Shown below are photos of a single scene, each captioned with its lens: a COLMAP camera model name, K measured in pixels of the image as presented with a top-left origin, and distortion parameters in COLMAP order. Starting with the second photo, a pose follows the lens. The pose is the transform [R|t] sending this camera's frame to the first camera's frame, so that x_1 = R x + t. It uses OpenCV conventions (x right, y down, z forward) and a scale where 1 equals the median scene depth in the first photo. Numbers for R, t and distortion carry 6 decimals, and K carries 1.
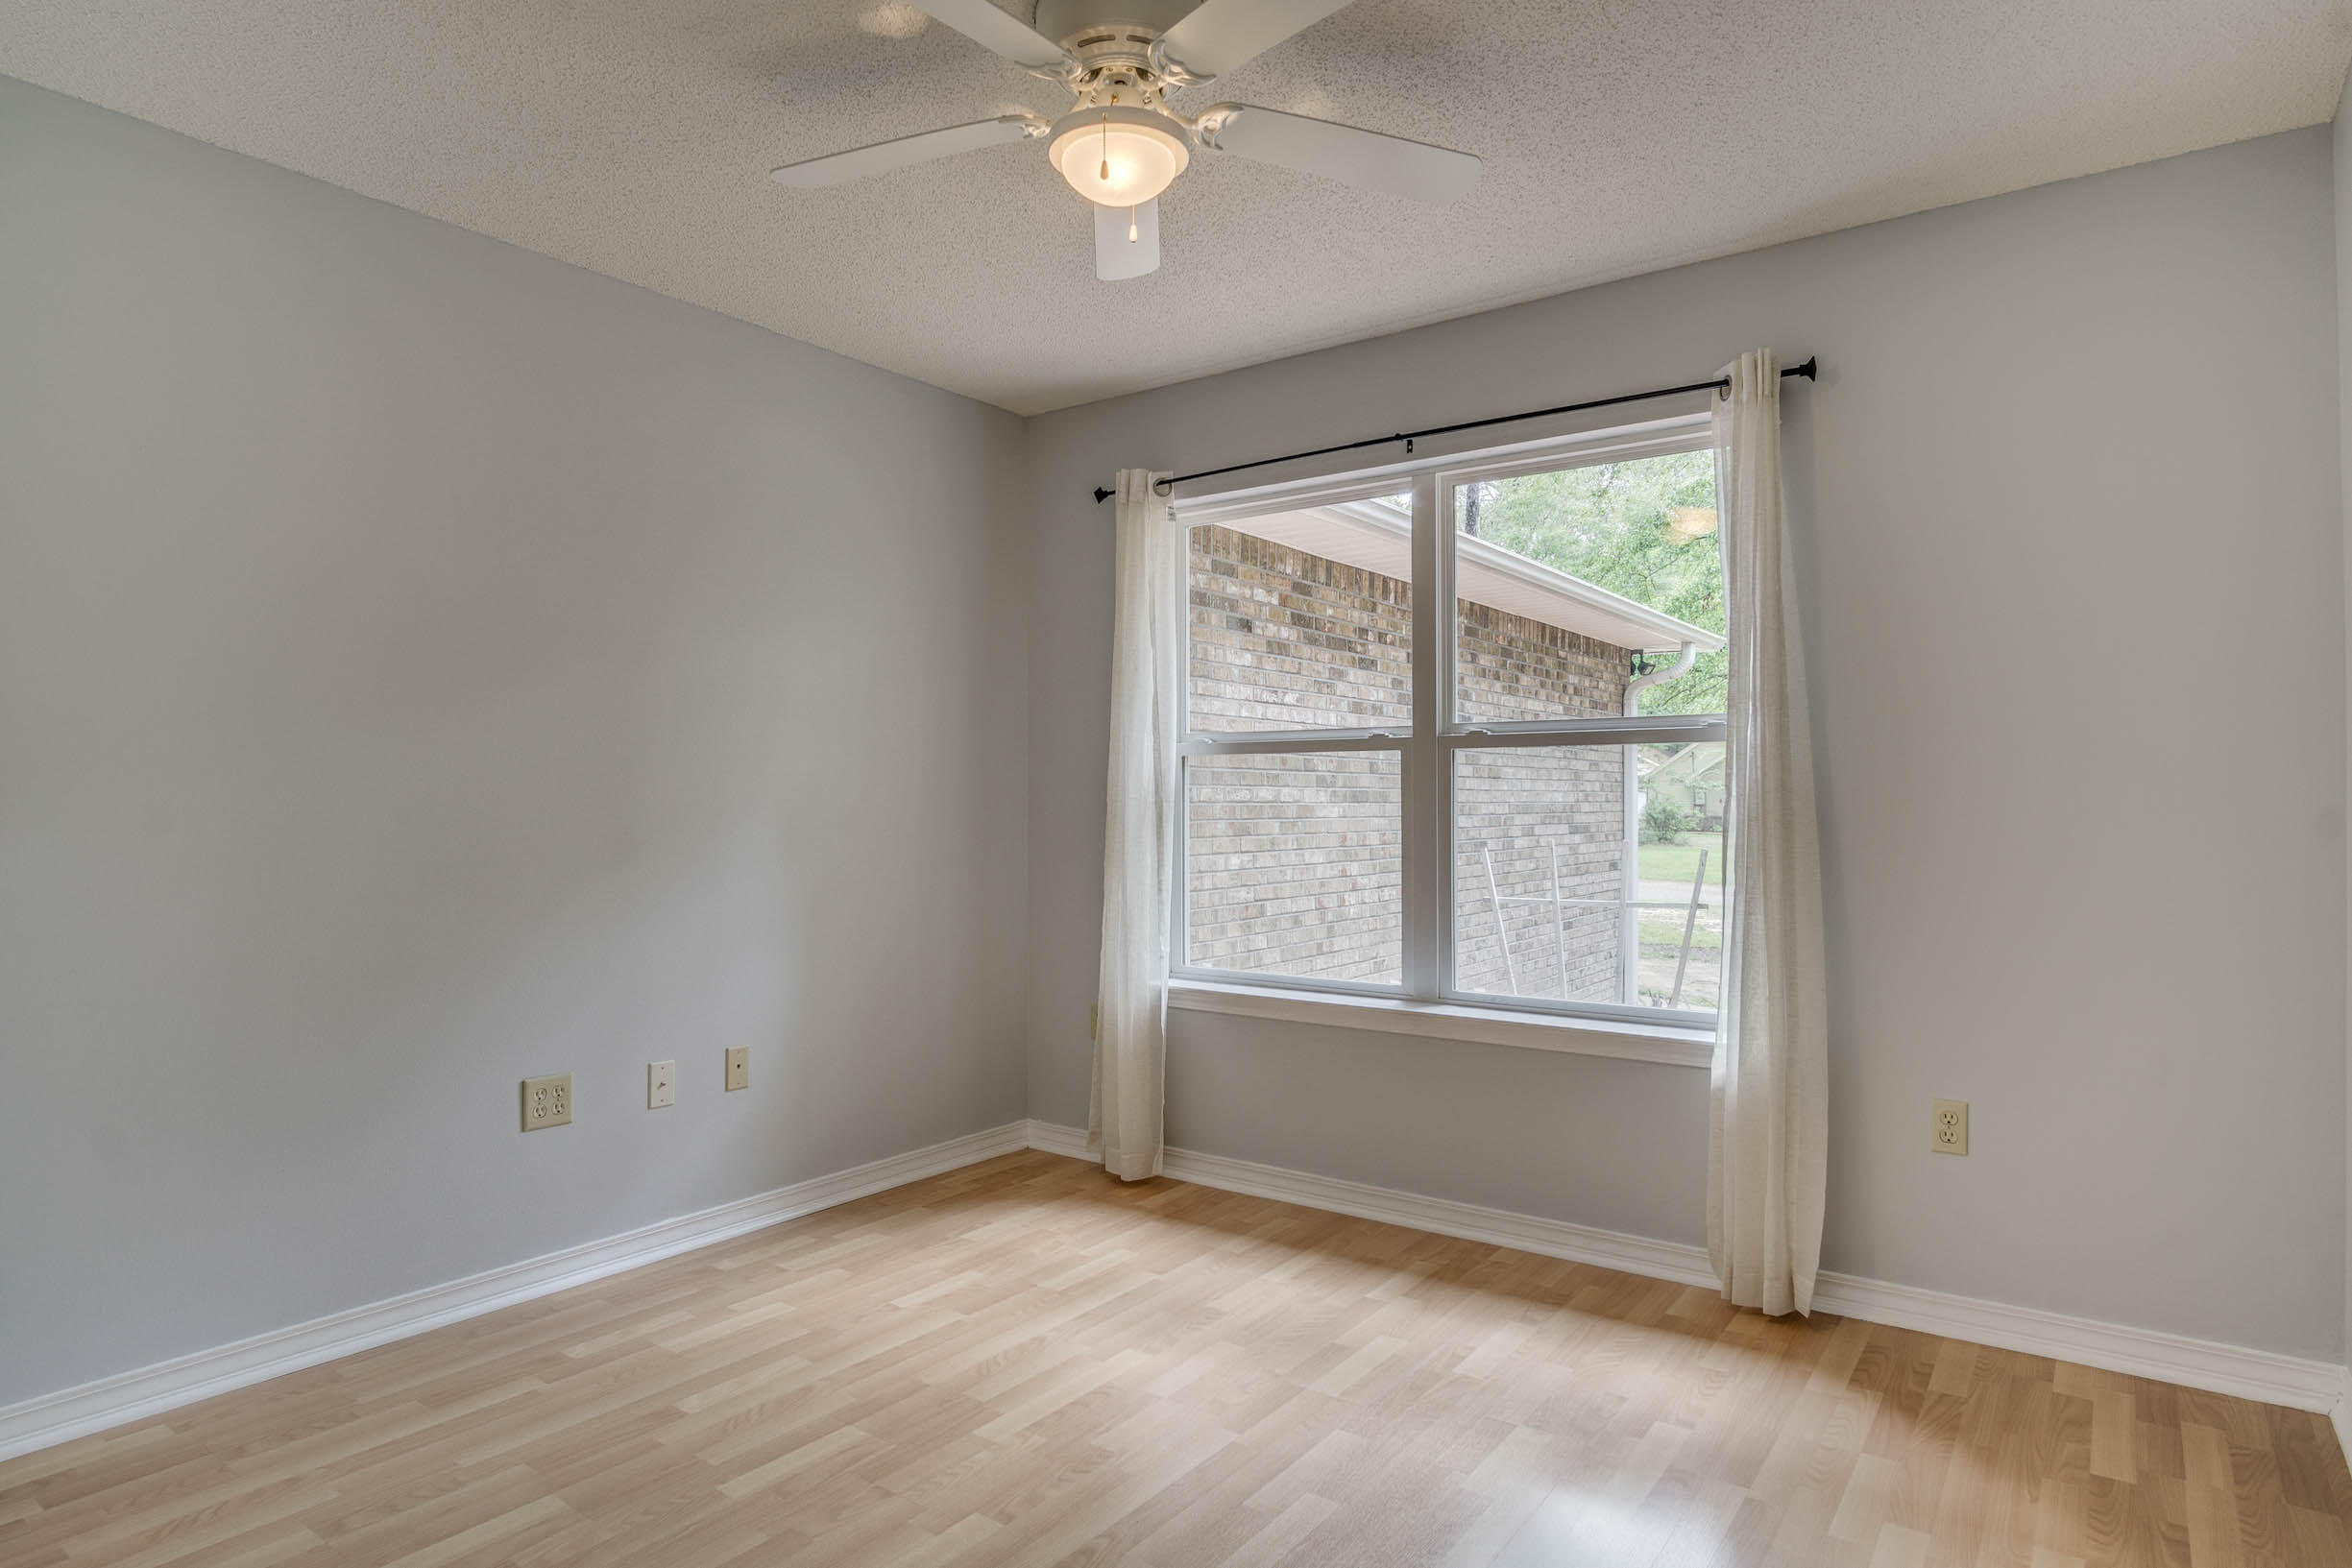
lens RADIAL K [[1346.9, 0, 1180.2], [0, 1346.9, 806.6], [0, 0, 1]] dist [-0.026632, 0.001427]
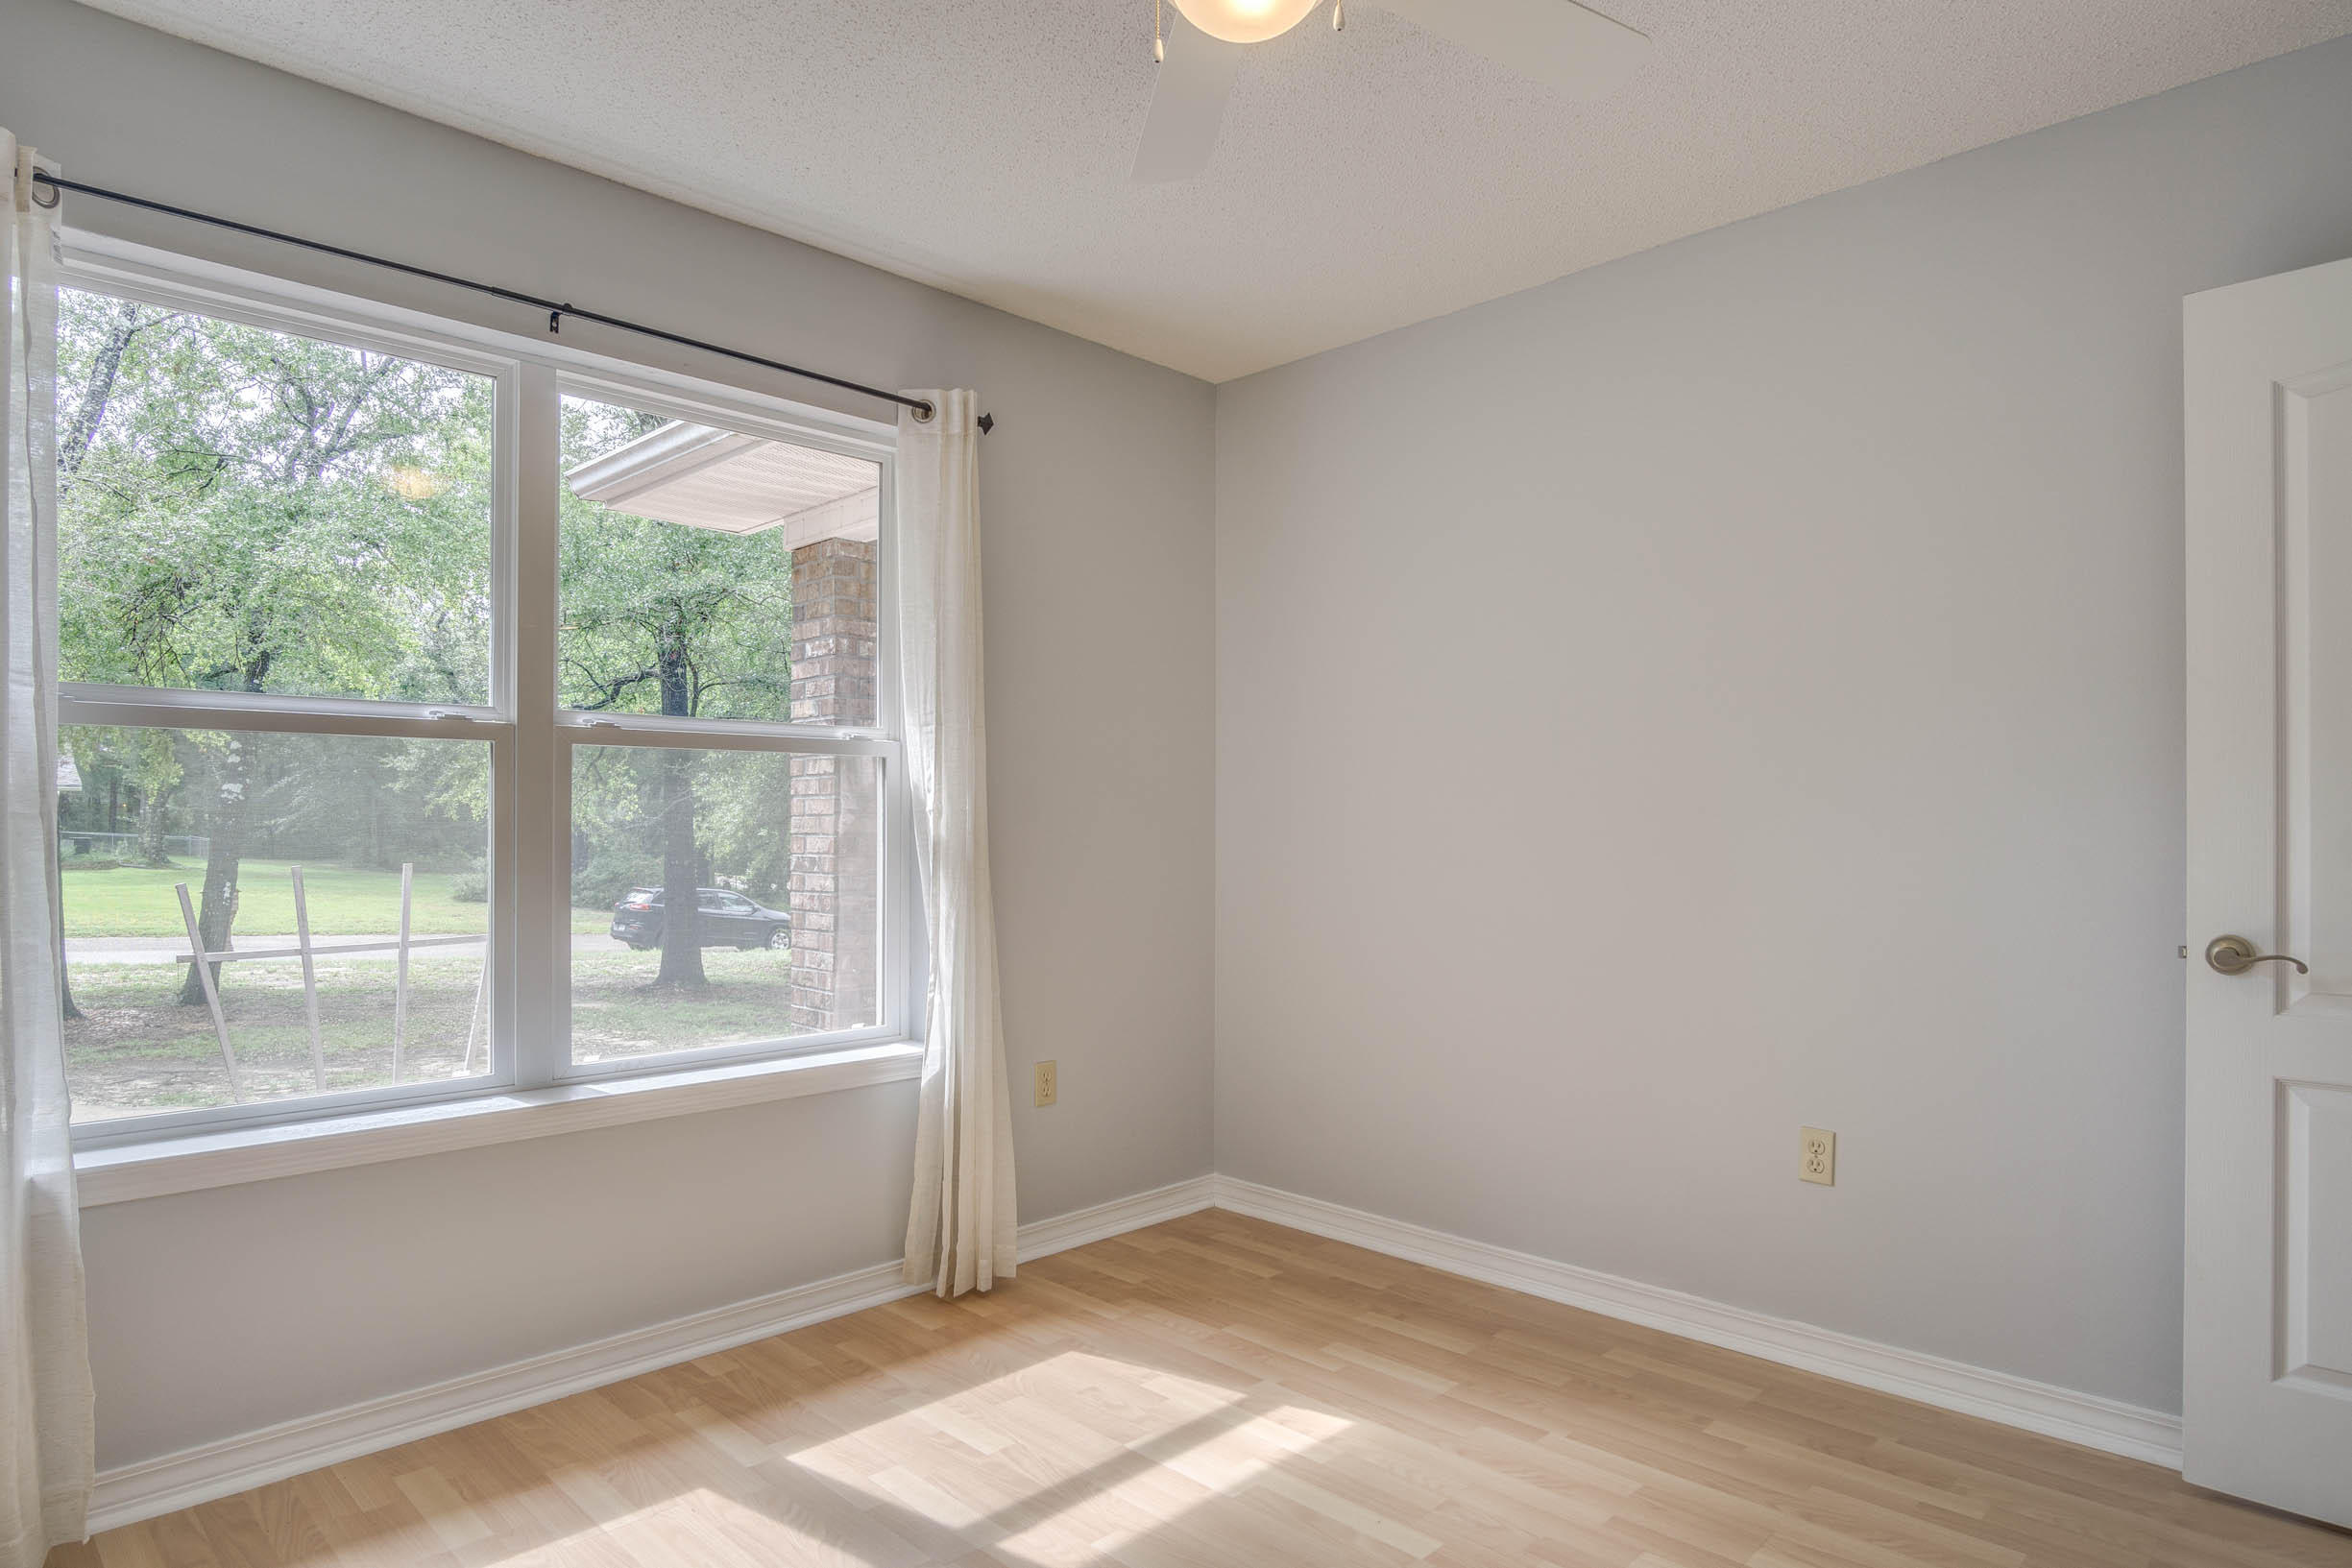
lens RADIAL K [[1326.4, 0, 1177.2], [0, 1326.4, 816.2], [0, 0, 1]] dist [-0.024223, 0.000356]
pose [[0.139500, -0.000187, 0.990222, -0.553895], [-0.007131, 0.999974, 0.001193, -0.005720], [-0.990196, -0.007228, 0.139495, 0.647887]]
